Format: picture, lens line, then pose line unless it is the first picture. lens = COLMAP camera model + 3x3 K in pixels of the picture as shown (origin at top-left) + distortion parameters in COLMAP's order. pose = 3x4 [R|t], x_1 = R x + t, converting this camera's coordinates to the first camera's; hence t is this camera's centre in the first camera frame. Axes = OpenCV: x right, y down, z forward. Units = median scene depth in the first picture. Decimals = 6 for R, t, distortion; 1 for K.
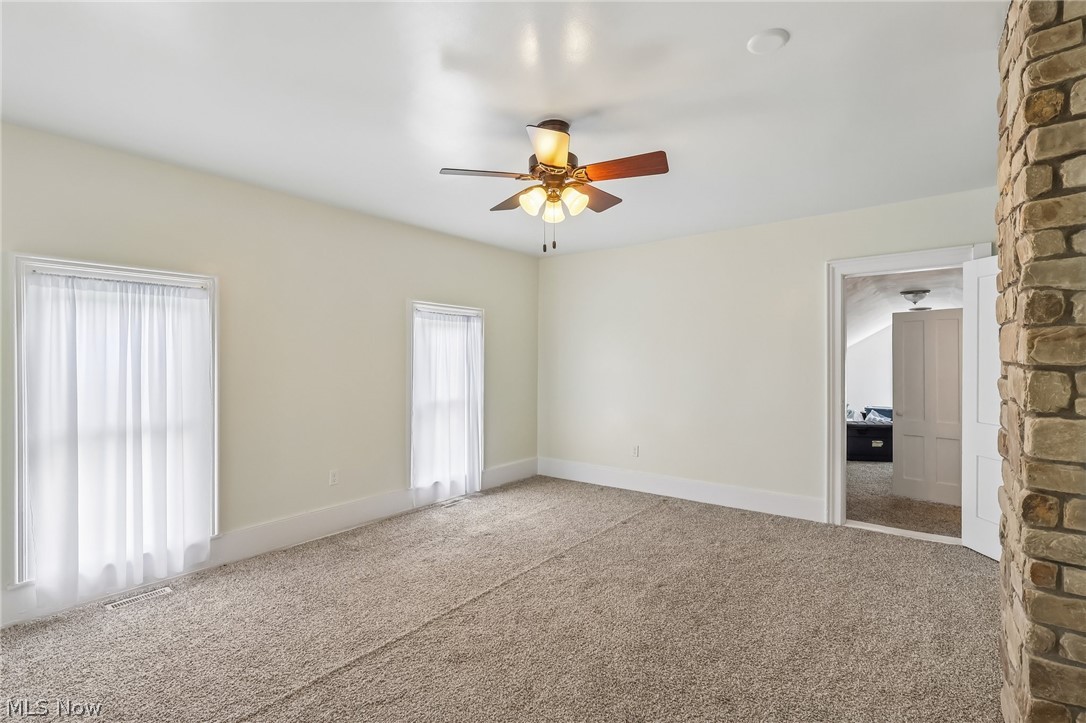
lens RADIAL K [[493.8, 0, 543.0], [0, 493.8, 361.5], [0, 0, 1]] dist [0.000268, 0.000167]
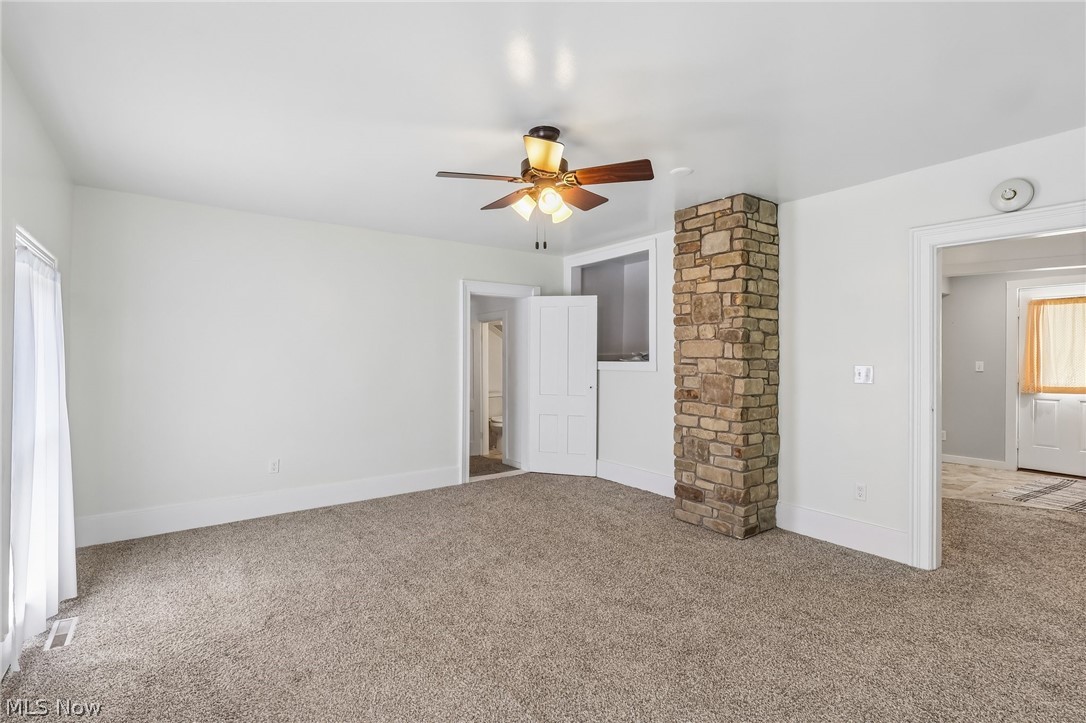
lens RADIAL K [[501.9, 0, 536.0], [0, 501.9, 358.0], [0, 0, 1]] dist [0.000501, 0.000309]
pose [[0.292823, 0.000618, 0.956167, -0.698472], [-0.000394, 1.000000, -0.000526, 0.002430], [-0.956167, -0.000222, 0.292823, 0.495931]]
